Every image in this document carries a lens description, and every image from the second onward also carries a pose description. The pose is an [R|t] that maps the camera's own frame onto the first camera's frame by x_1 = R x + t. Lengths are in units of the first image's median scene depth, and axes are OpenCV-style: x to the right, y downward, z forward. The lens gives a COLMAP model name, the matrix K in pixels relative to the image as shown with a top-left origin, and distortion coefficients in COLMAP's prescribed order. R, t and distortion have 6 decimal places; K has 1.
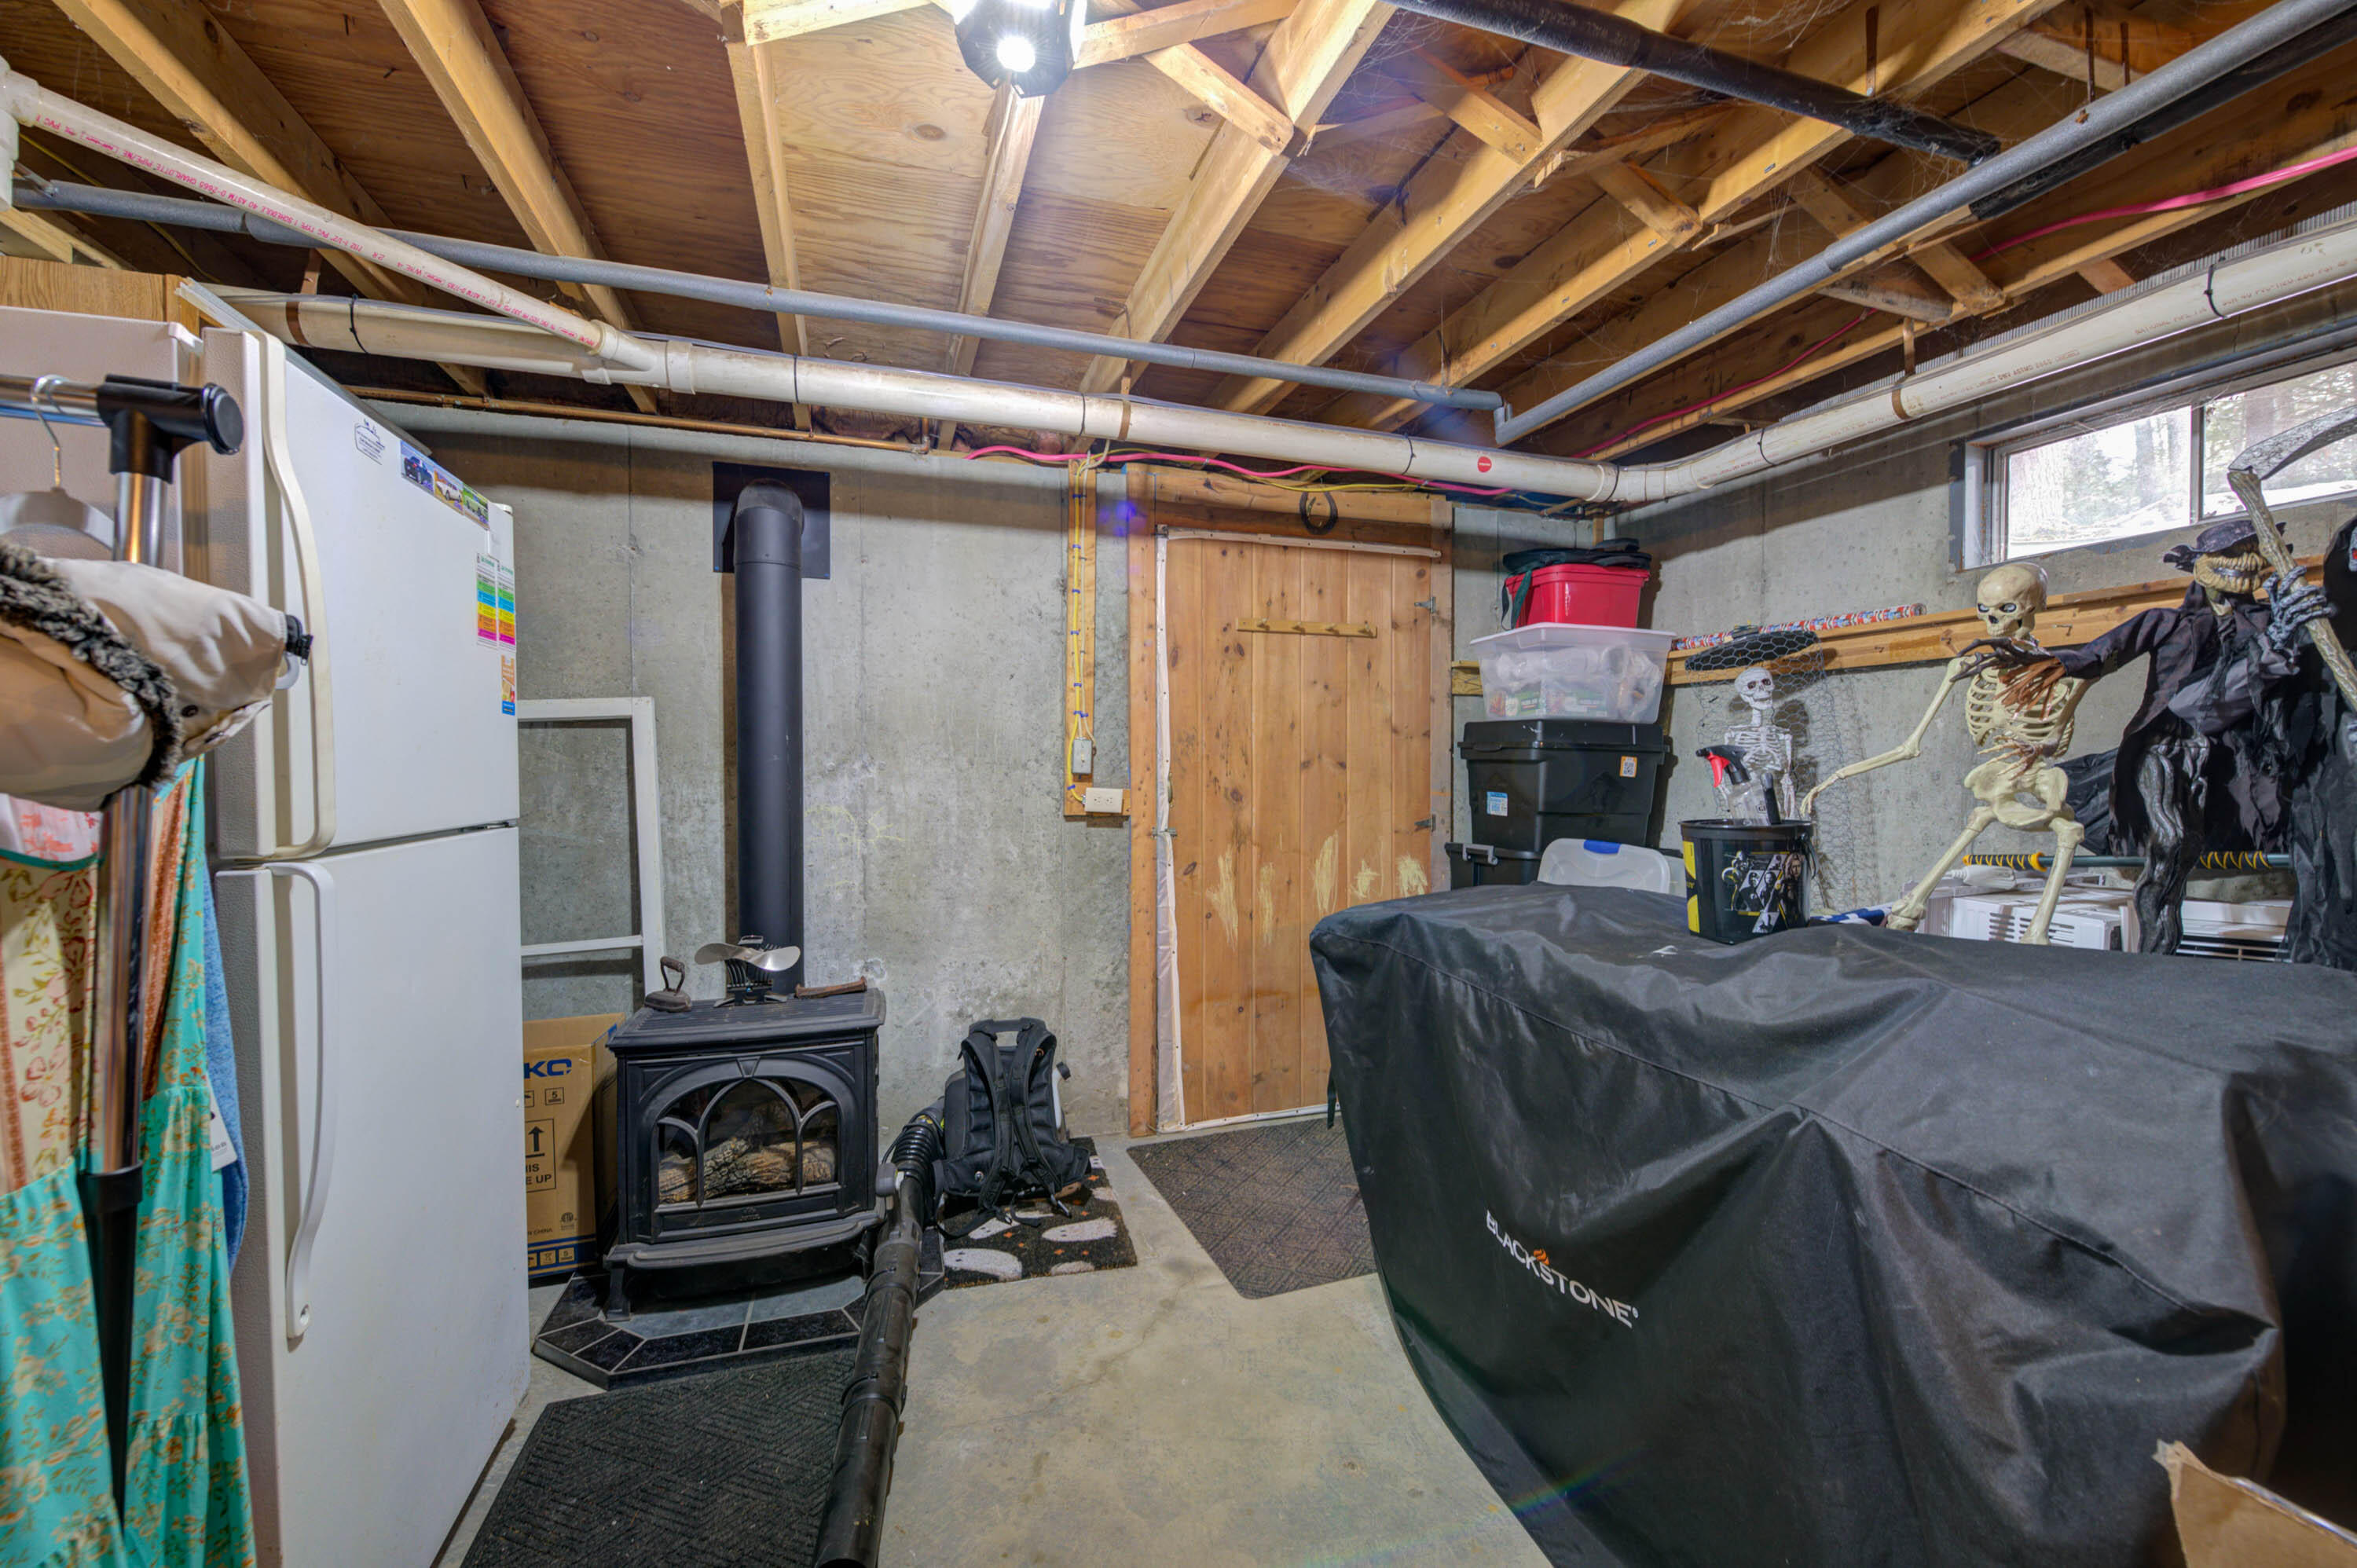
lens RADIAL K [[934.6, 0, 1177.6], [0, 934.6, 784.3], [0, 0, 1]] dist [-0.000128, -0.000251]
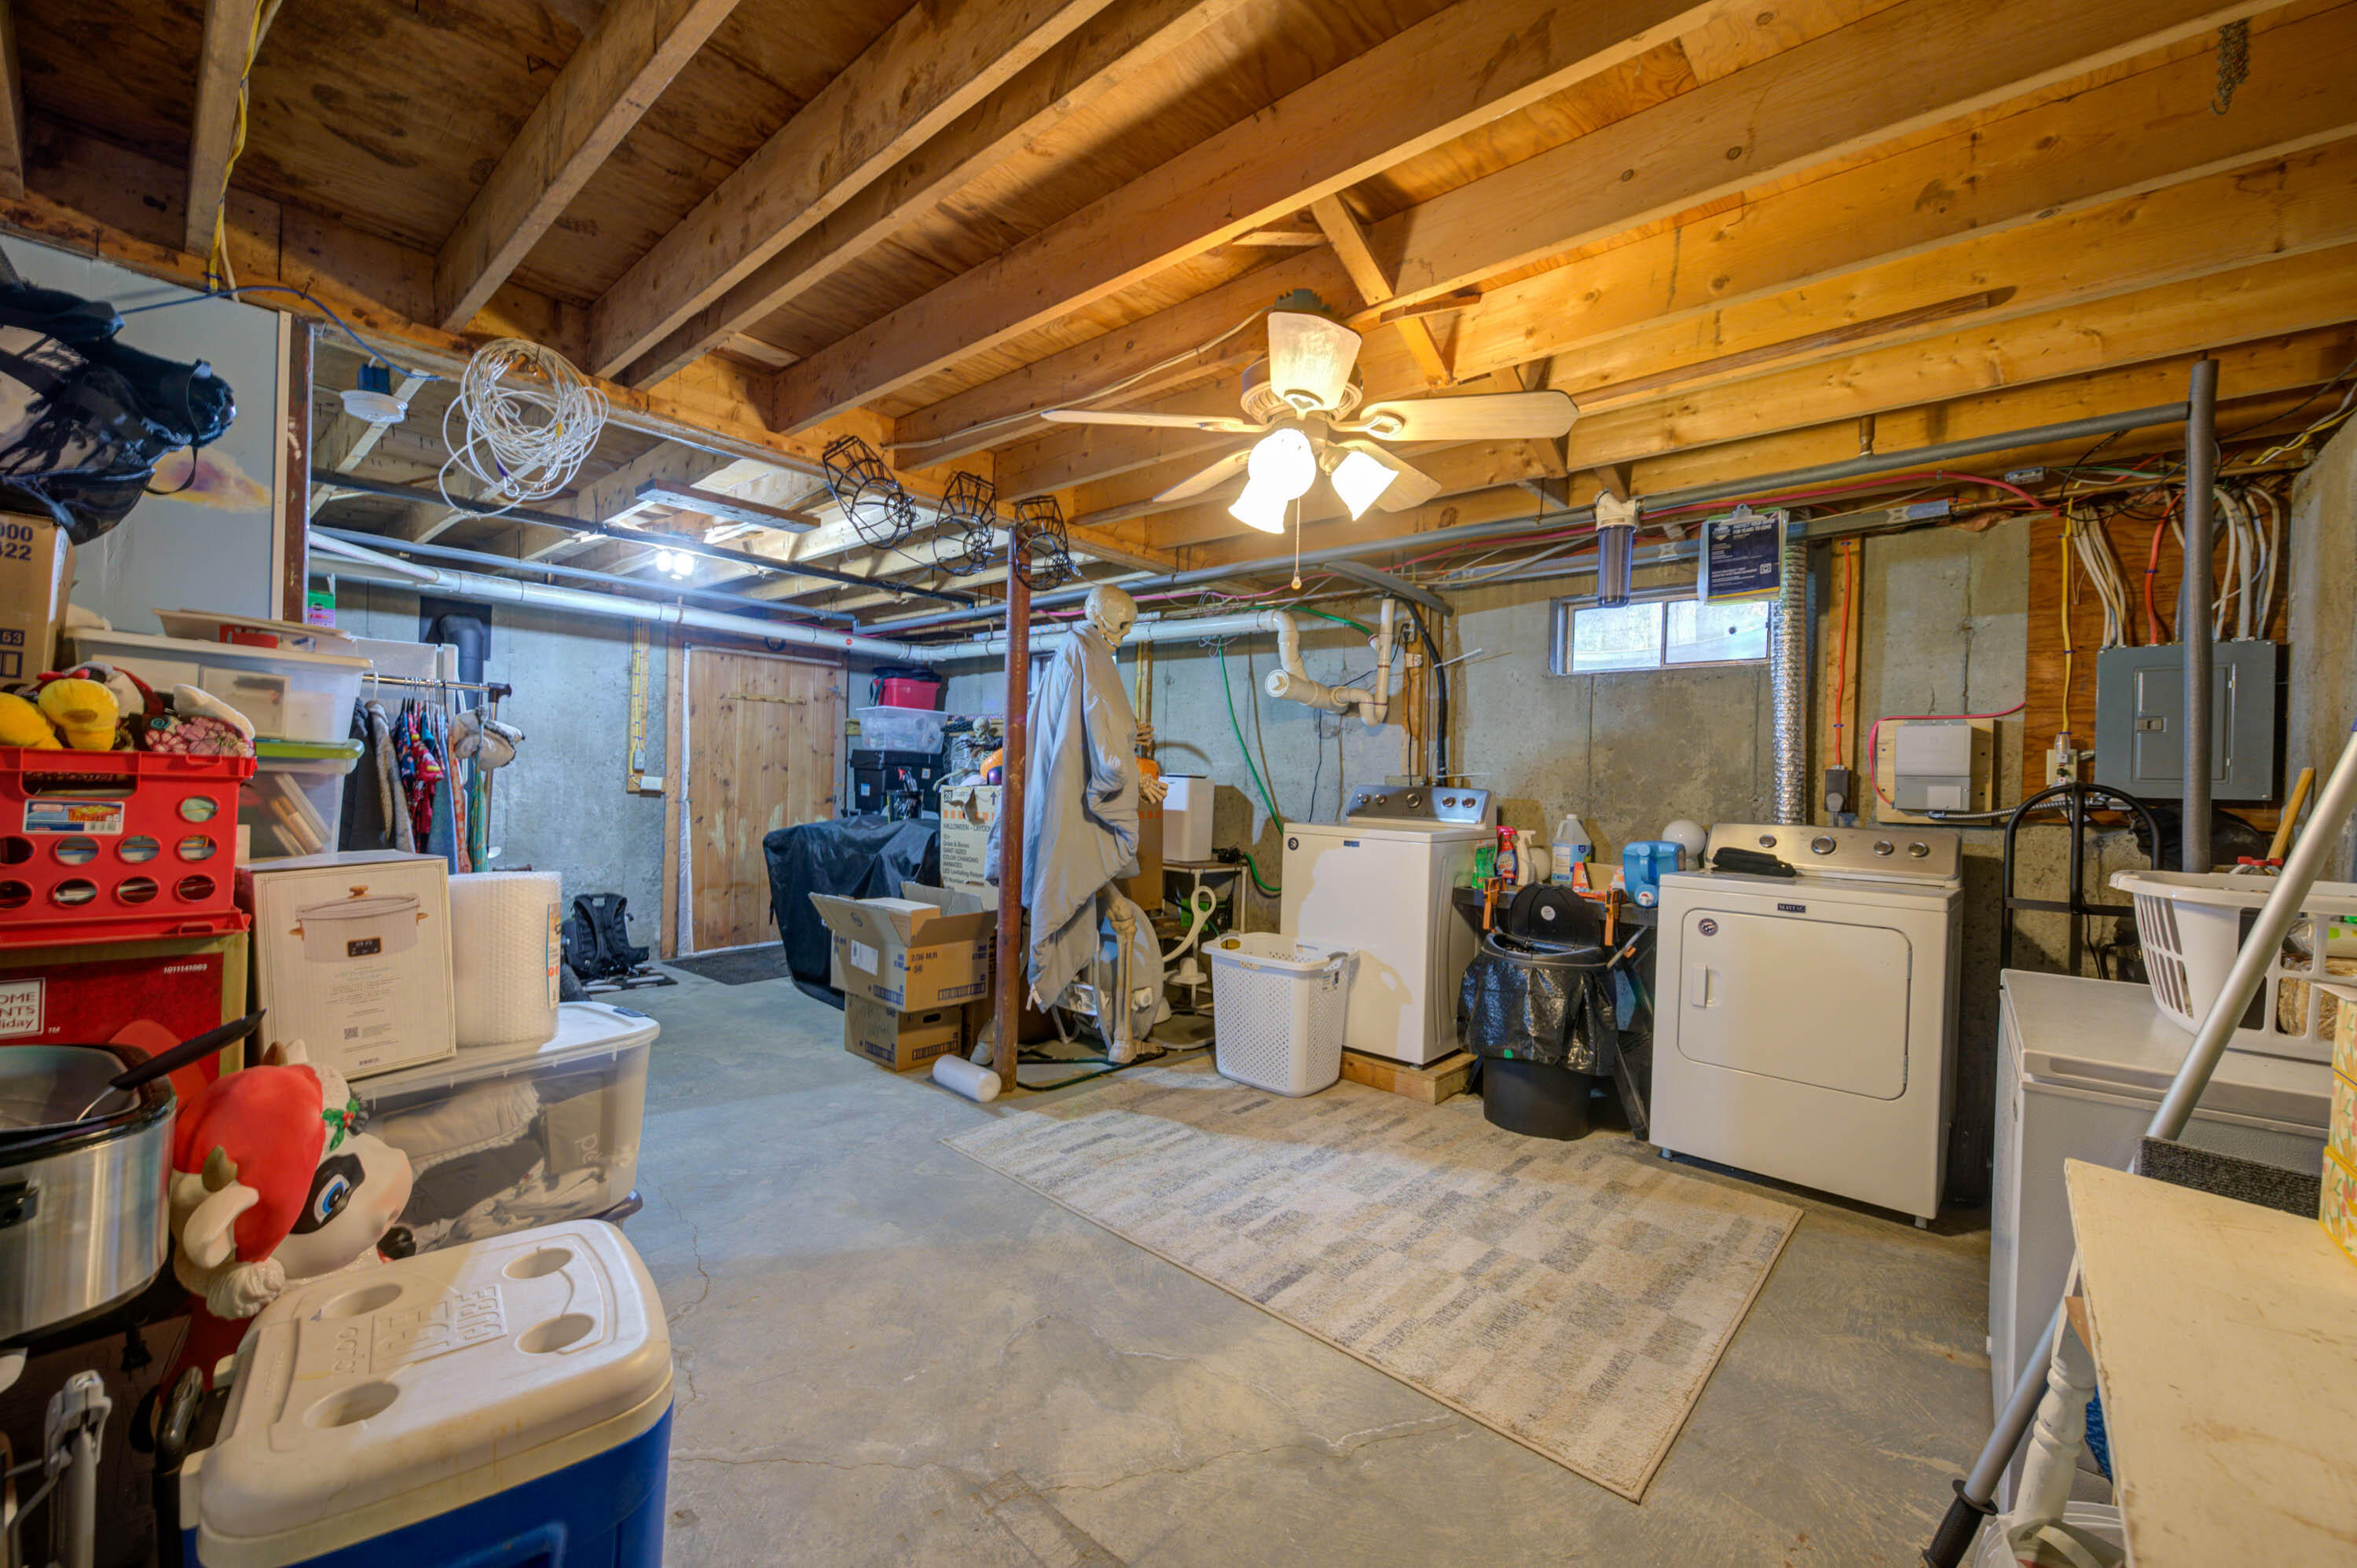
lens RADIAL K [[934.6, 0, 1171.9], [0, 934.6, 788.4], [0, 0, 1]] dist [-0.000128, -0.000251]
pose [[0.862945, 0.019356, 0.504927, -0.122449], [-0.018794, 0.999804, -0.006208, 0.019104], [-0.504948, -0.004132, 0.863140, -1.181815]]
